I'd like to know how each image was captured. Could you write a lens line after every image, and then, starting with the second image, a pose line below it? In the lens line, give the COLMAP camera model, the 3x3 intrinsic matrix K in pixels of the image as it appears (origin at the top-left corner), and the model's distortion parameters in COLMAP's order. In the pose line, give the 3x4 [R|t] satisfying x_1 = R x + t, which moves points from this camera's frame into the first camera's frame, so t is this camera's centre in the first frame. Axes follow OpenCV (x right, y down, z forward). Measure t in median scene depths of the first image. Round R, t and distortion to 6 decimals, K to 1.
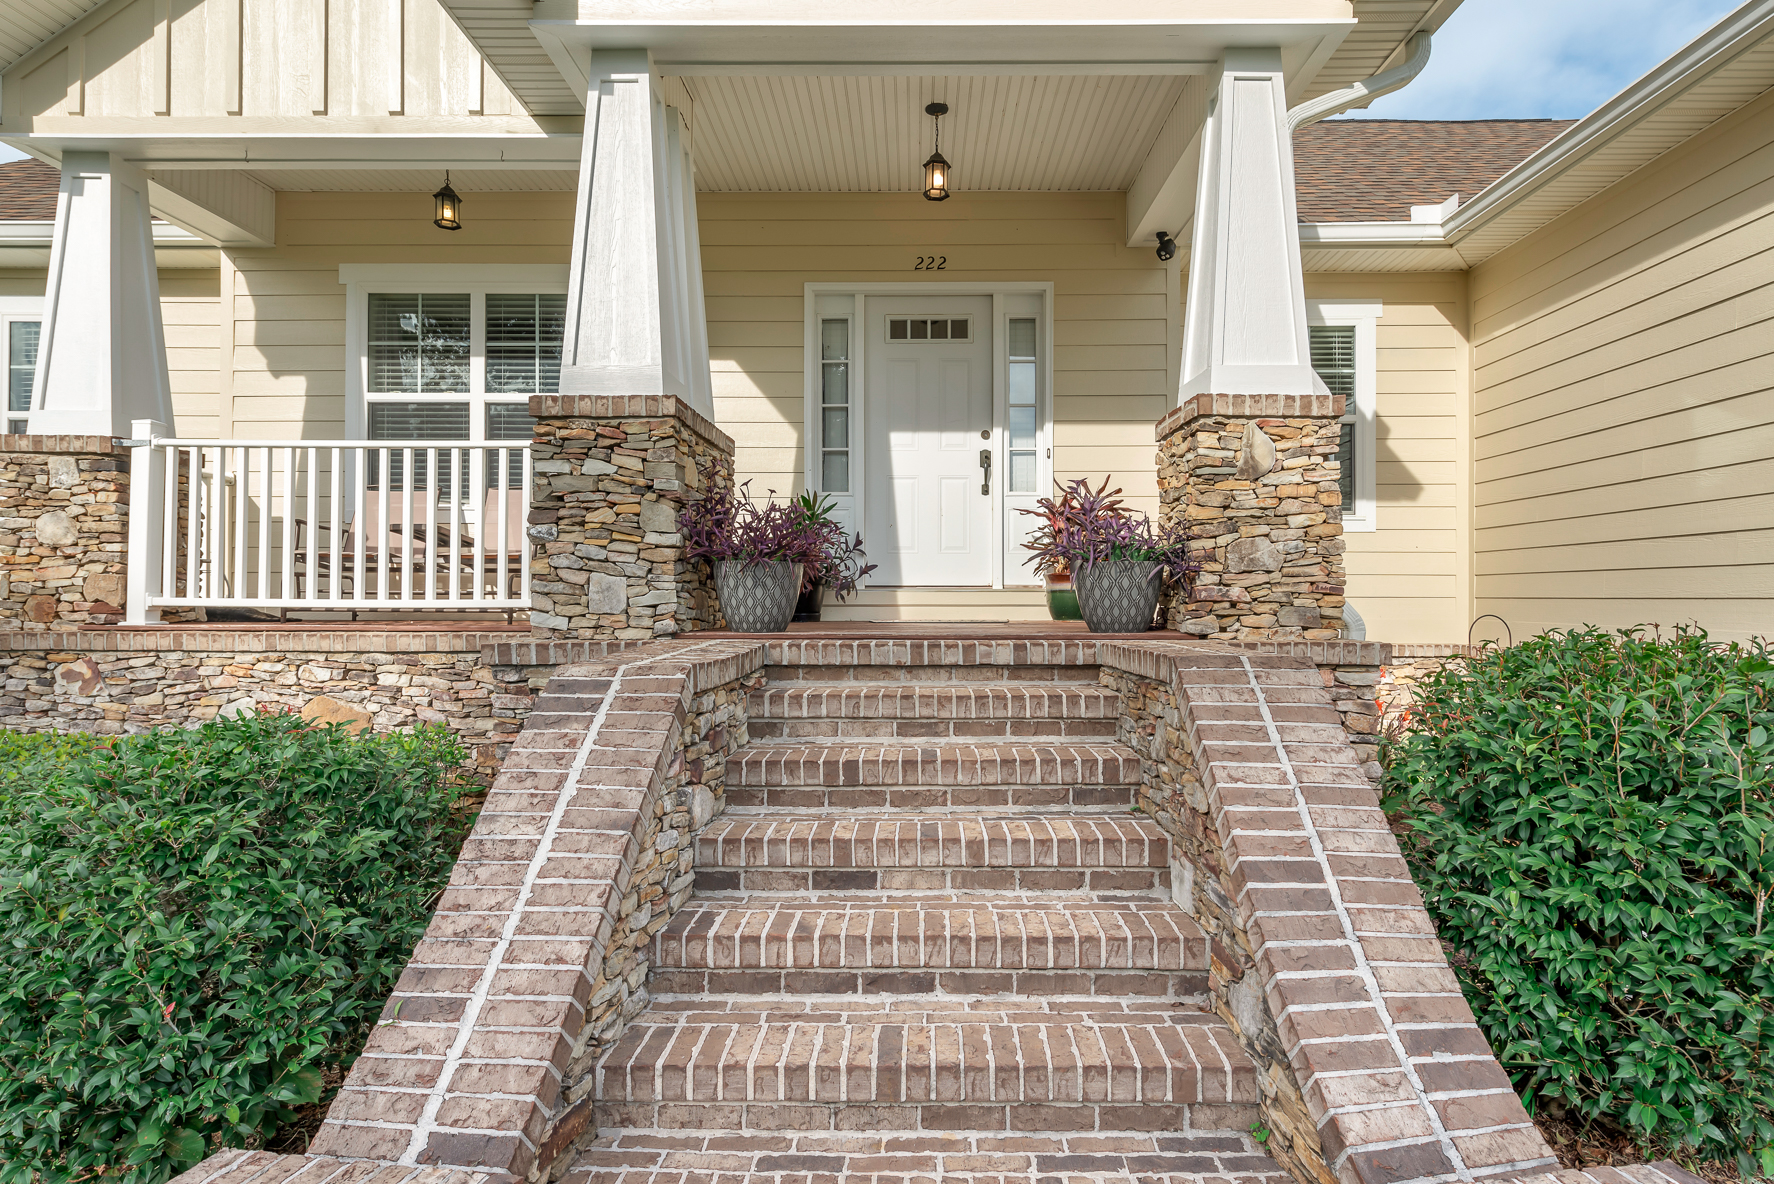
lens RADIAL K [[928.9, 0, 887.0], [0, 928.9, 592.0], [0, 0, 1]] dist [0.001651, 0.000806]
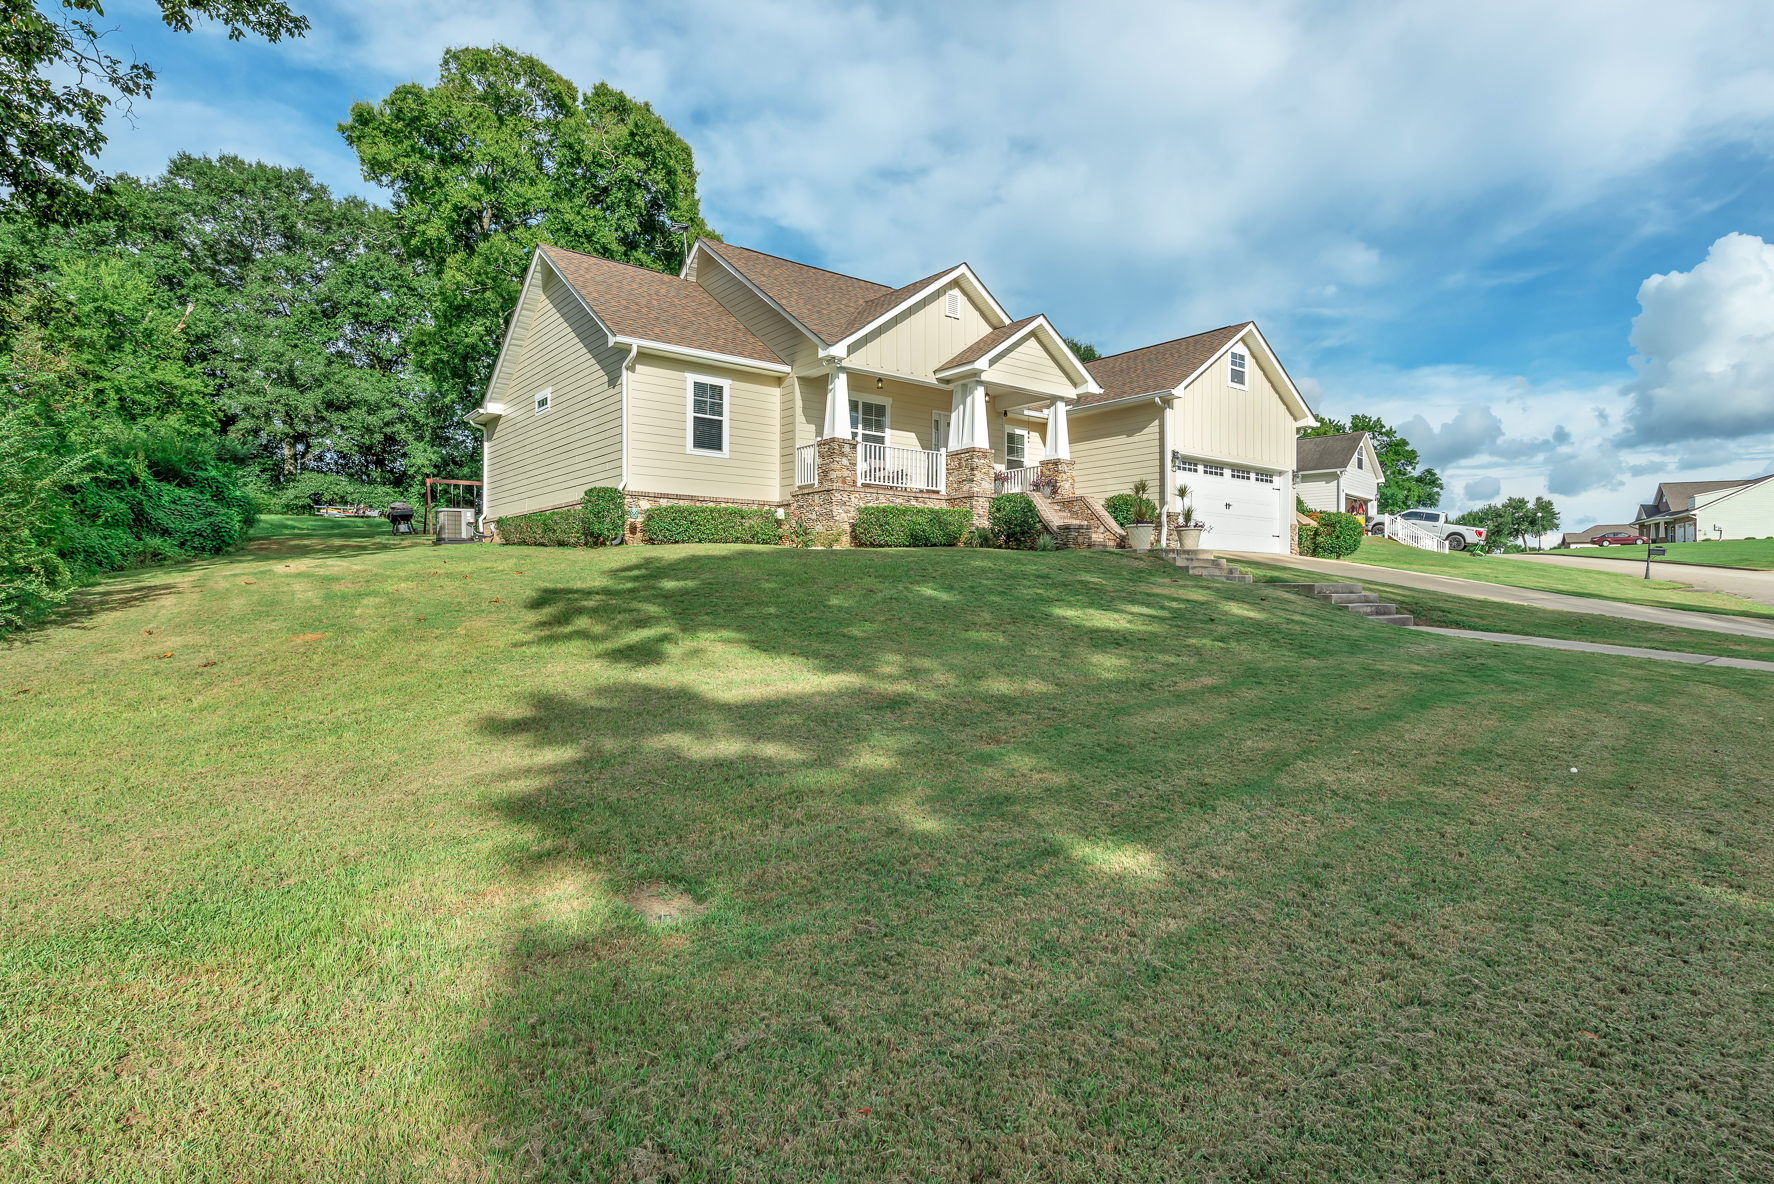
lens RADIAL K [[928.9, 0, 887.0], [0, 928.9, 592.0], [0, 0, 1]] dist [0.001651, 0.000806]
pose [[0.772164, 0.000034, 0.635424, -3.273515], [-0.005530, 0.999962, 0.006666, 0.464965], [-0.635399, -0.008661, 0.772135, -2.217372]]
